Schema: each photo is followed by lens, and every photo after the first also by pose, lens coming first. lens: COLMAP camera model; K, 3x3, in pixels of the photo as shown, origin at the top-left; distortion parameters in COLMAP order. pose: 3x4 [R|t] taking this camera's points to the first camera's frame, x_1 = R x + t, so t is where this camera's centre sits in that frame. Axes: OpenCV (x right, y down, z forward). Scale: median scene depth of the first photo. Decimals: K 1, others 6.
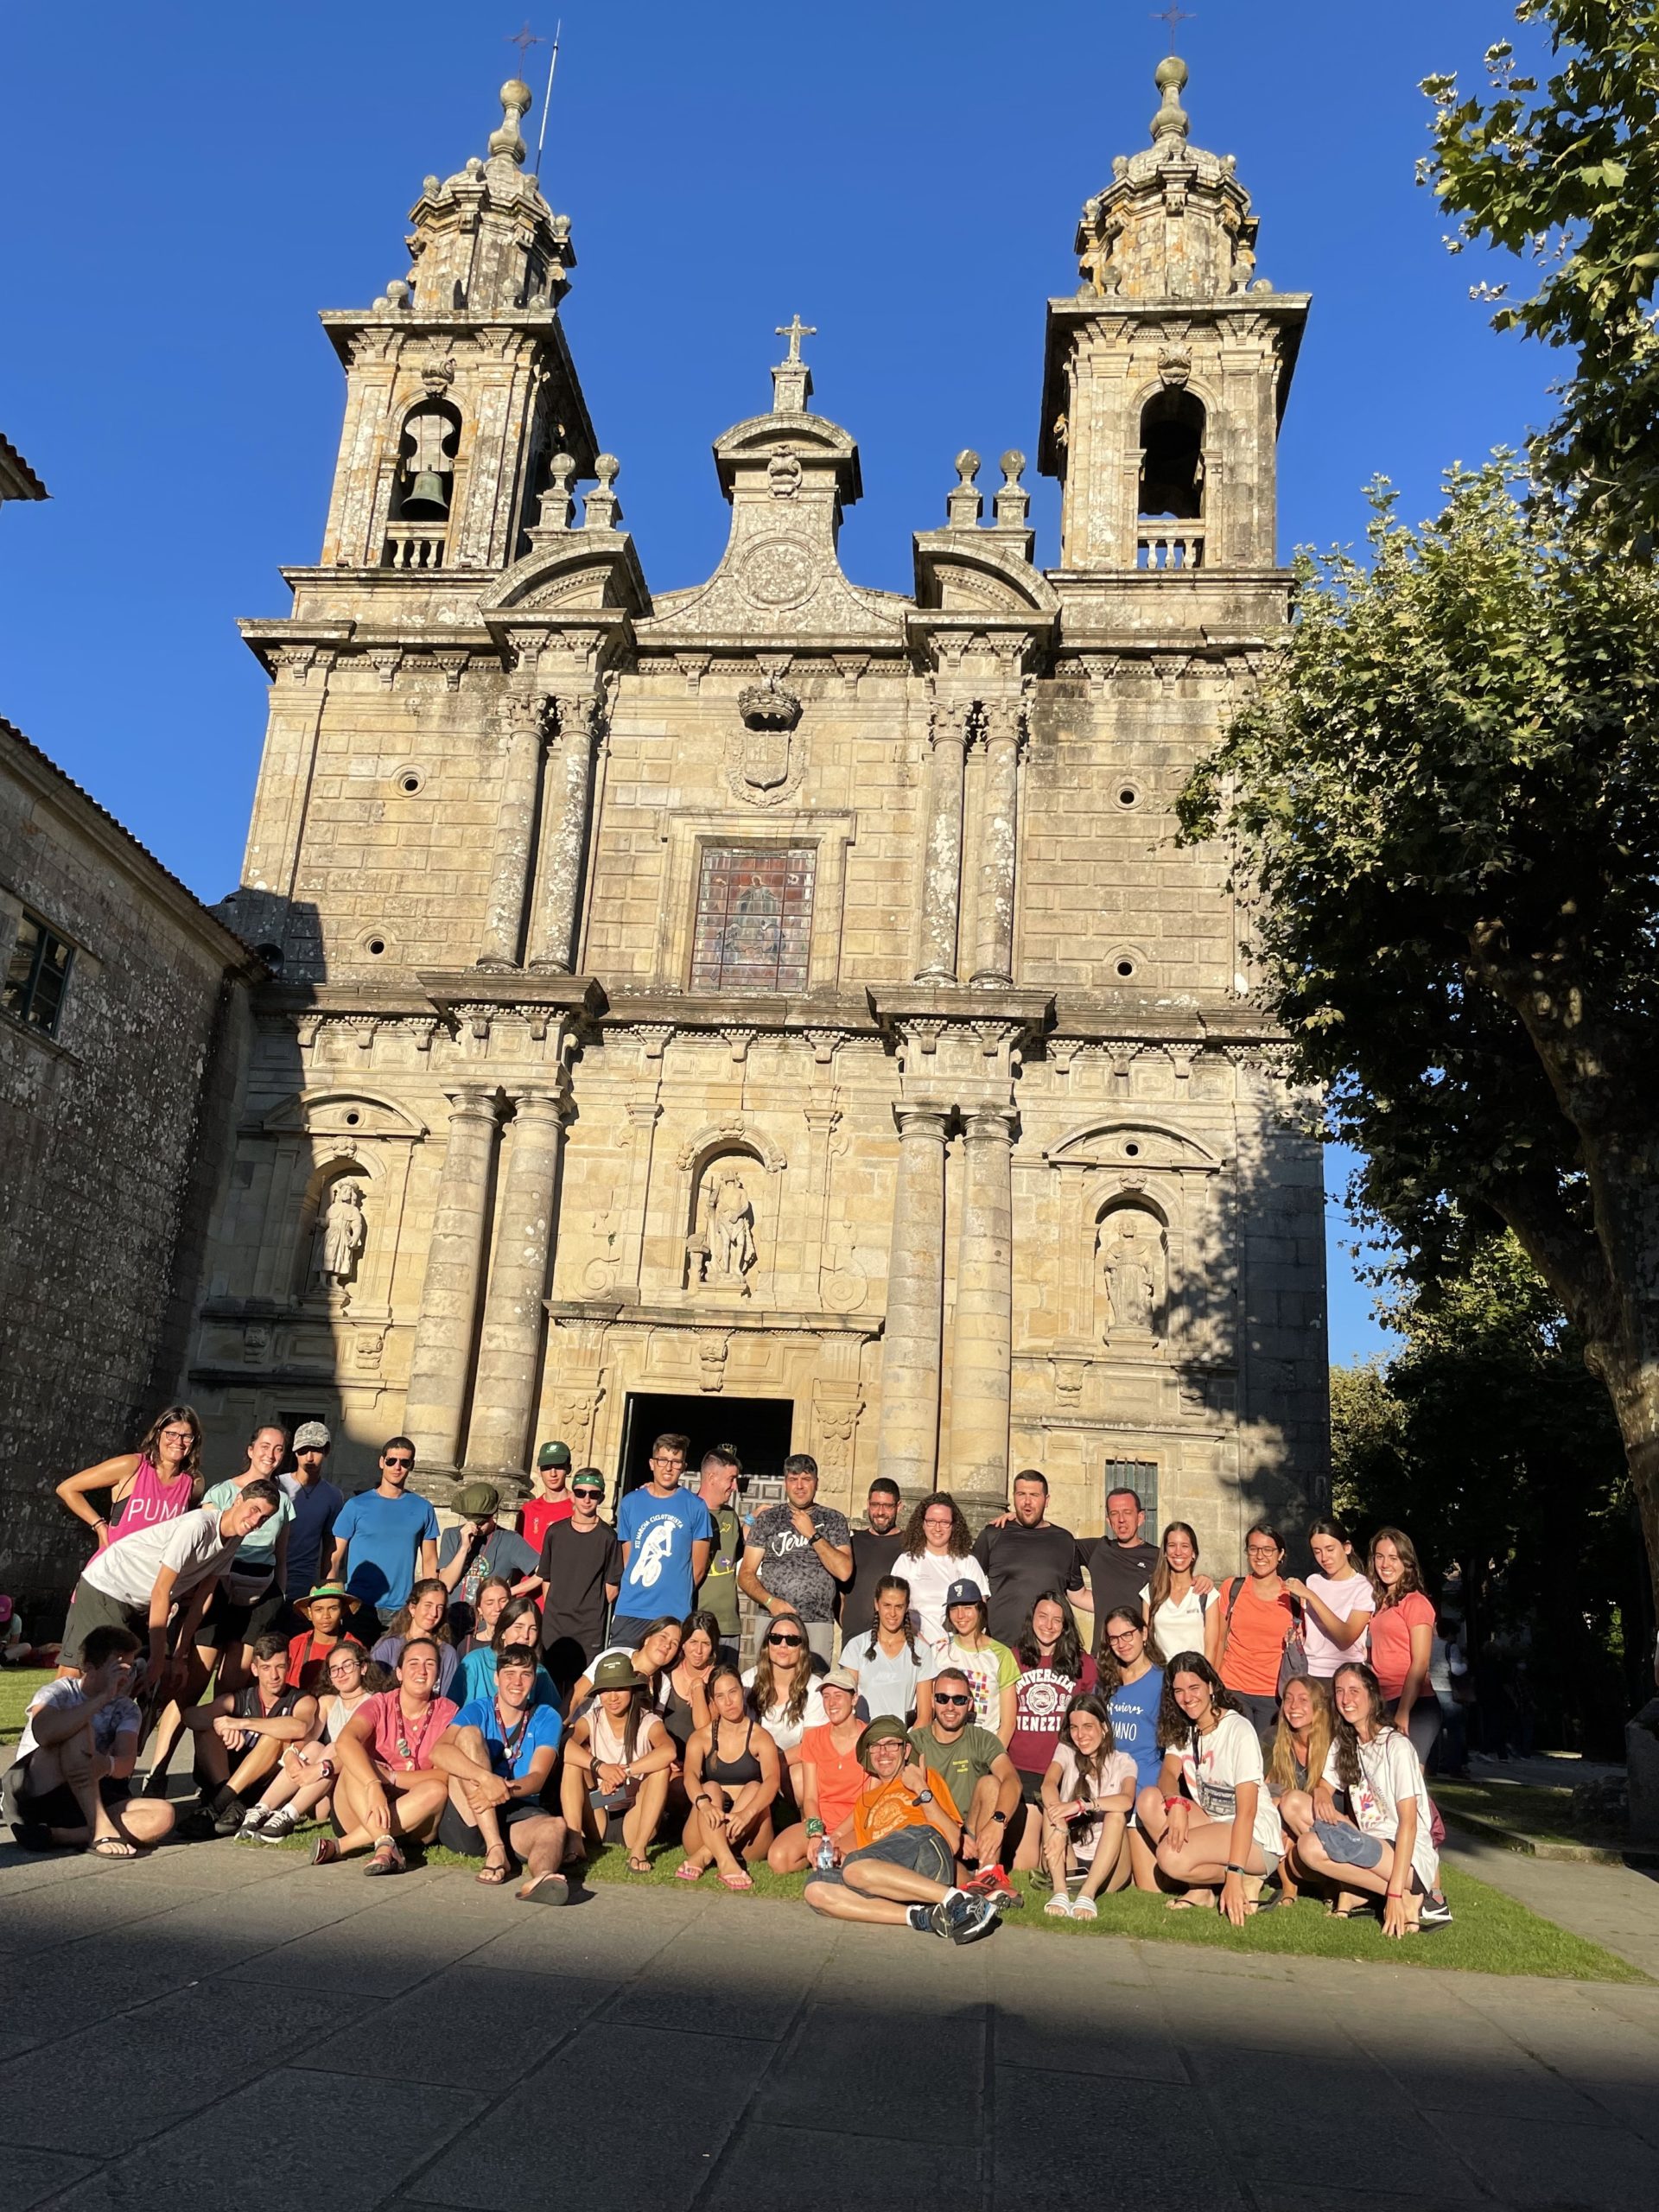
lens RADIAL K [[1756.6, 0, 842.4], [0, 1756.6, 1063.0], [0, 0, 1]] dist [0.118477, -0.170692]
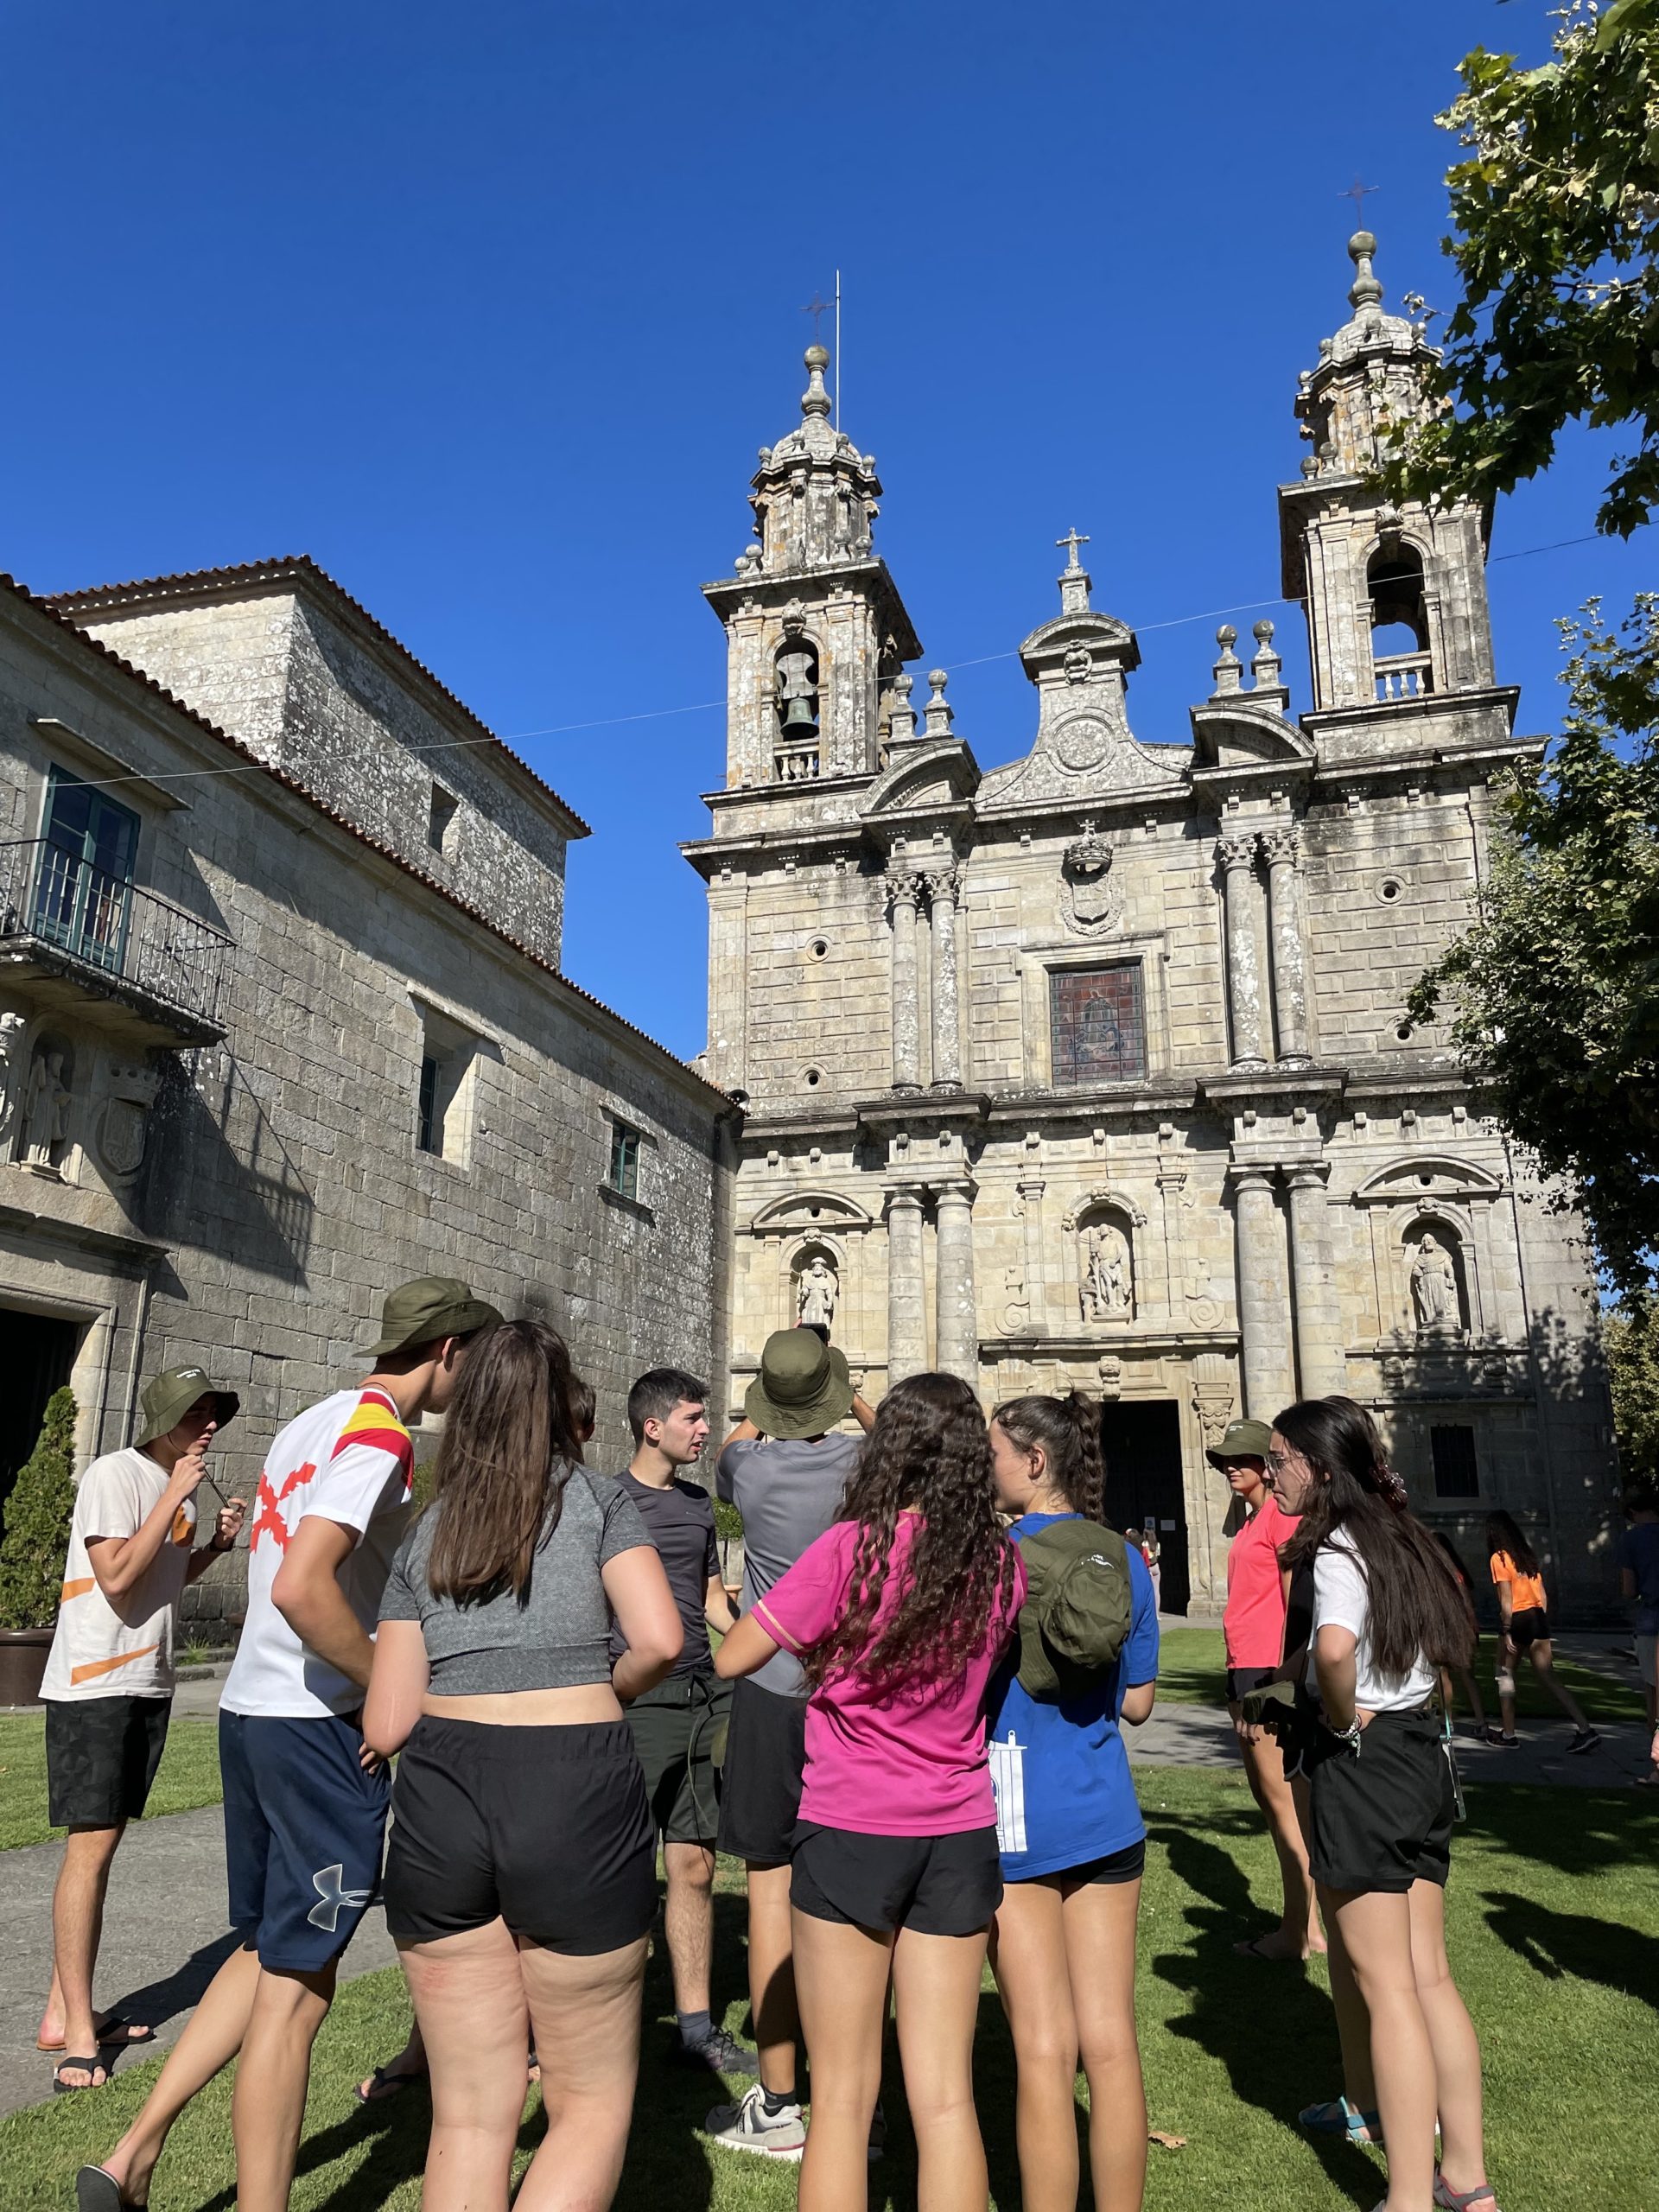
lens RADIAL K [[1756.6, 0, 842.4], [0, 1756.6, 1063.0], [0, 0, 1]] dist [0.118477, -0.170692]
pose [[0.980359, -0.114401, -0.160650, -0.027802], [0.120340, 0.992346, 0.027706, -0.108305], [0.156251, -0.046495, 0.986622, -0.284619]]
